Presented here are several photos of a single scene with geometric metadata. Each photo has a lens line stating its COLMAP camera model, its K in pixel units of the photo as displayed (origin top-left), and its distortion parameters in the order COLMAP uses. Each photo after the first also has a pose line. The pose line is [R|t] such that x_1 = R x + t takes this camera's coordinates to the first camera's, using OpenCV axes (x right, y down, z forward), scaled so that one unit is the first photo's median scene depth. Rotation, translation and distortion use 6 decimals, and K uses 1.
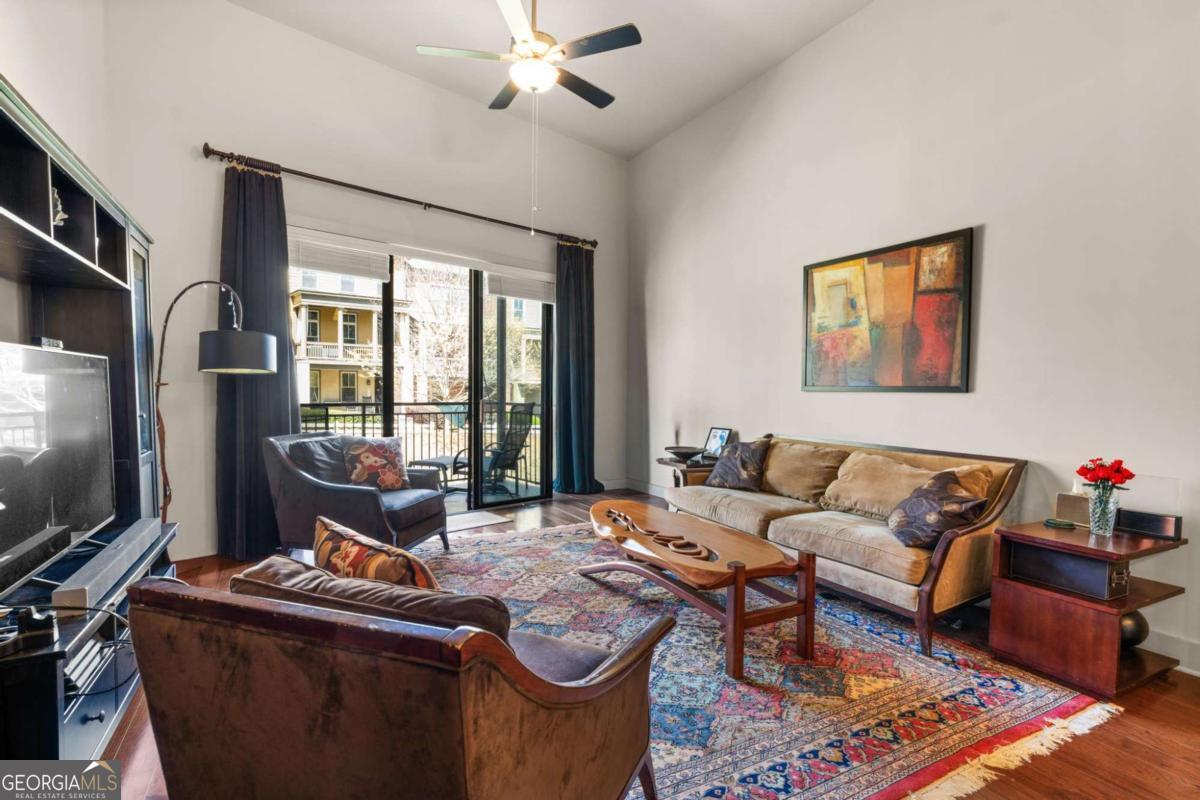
lens RADIAL K [[579.8, 0, 593.6], [0, 579.8, 404.9], [0, 0, 1]] dist [-0.000939, -0.000048]
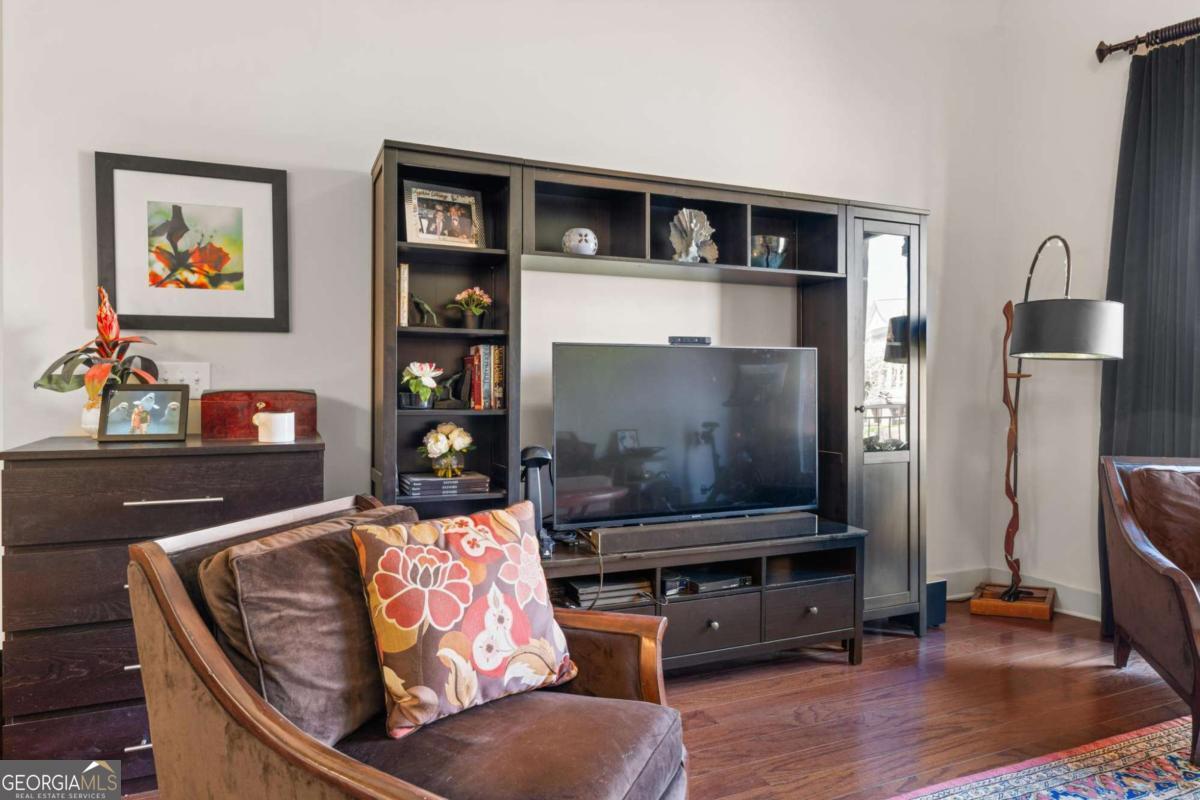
lens RADIAL K [[733.0, 0, 597.5], [0, 733.0, 388.9], [0, 0, 1]] dist [-0.001599, 0.001475]
pose [[-0.087780, 0.007238, -0.996114, 0.274491], [-0.034185, 0.999363, 0.010274, -0.006864], [0.995553, 0.034954, -0.087476, 0.431472]]
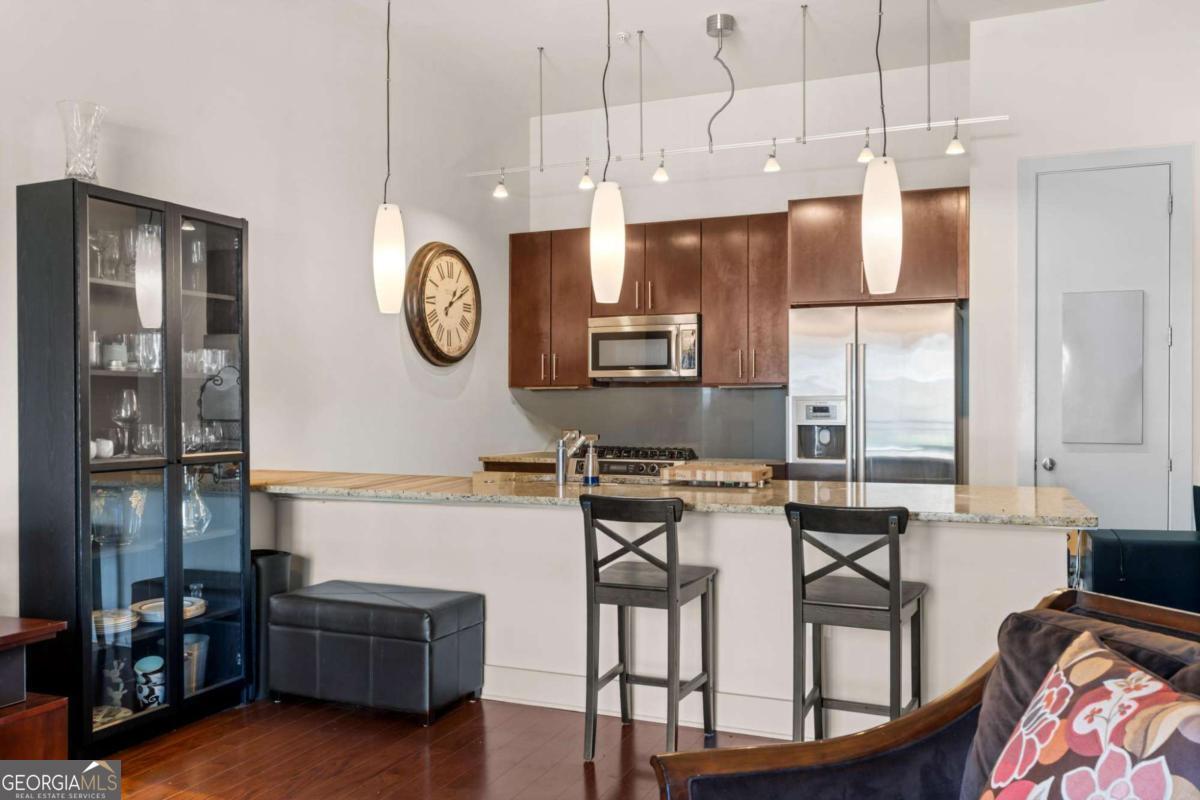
lens RADIAL K [[969.7, 0, 600.0], [0, 969.7, 400.0], [0, 0, 1]] dist [-0.003894, 0.000000]
pose [[-0.626269, -0.009482, 0.779549, -0.253614], [0.010787, 0.999725, 0.020827, -0.024733], [-0.779533, 0.021452, -0.625994, 0.644788]]
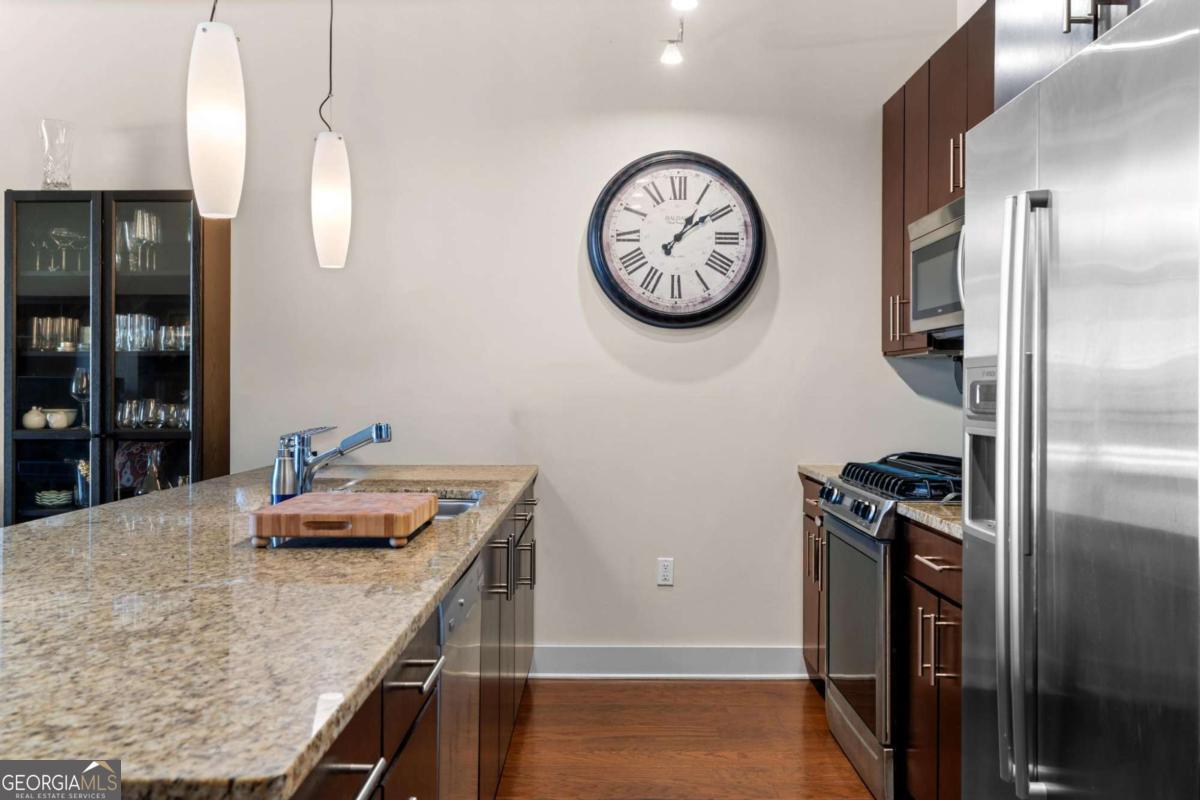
lens RADIAL K [[1005.8, 0, 598.7], [0, 1005.8, 375.0], [0, 0, 1]] dist [-0.004498, 0.000775]
pose [[0.476821, -0.001236, 0.879000, 0.044331], [0.024919, 0.999616, -0.012112, 0.009826], [-0.878647, 0.027679, 0.476669, -0.434747]]
